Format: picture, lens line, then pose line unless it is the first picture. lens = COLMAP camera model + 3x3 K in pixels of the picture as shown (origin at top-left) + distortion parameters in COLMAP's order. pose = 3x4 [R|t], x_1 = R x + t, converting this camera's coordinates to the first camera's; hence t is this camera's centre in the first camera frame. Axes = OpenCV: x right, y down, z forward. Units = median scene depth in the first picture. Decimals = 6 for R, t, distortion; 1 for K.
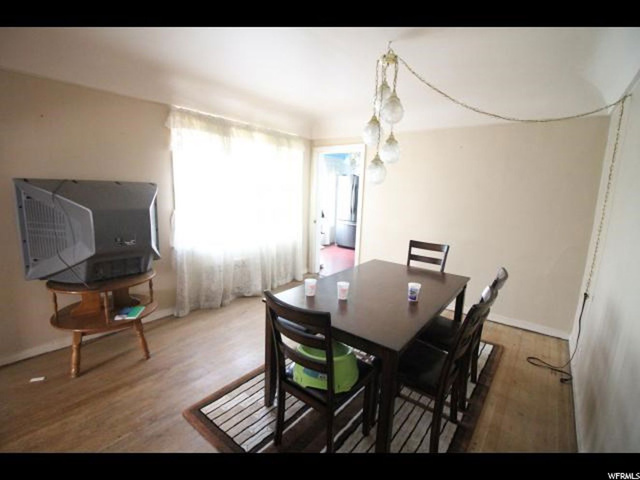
lens RADIAL K [[298.0, 0, 318.9], [0, 298.0, 235.3], [0, 0, 1]] dist [-0.002885, -0.000297]
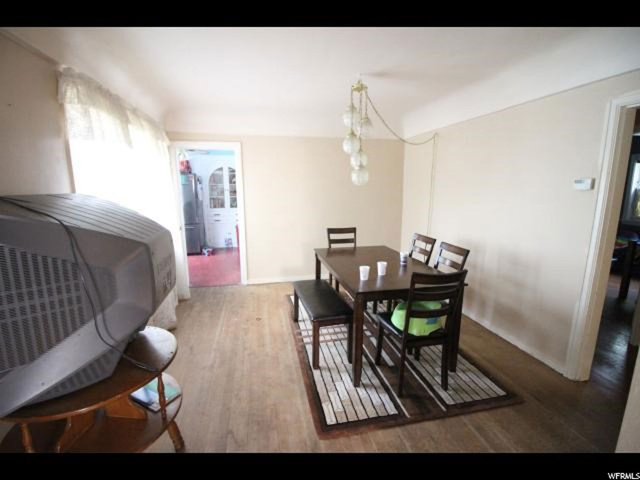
lens RADIAL K [[298.0, 0, 321.5], [0, 298.0, 241.2], [0, 0, 1]] dist [-0.002885, -0.000297]
pose [[0.621875, -0.184353, 0.761108, -0.699295], [0.150659, 0.981905, 0.114735, -0.081758], [-0.768488, 0.043318, 0.638397, 0.244720]]
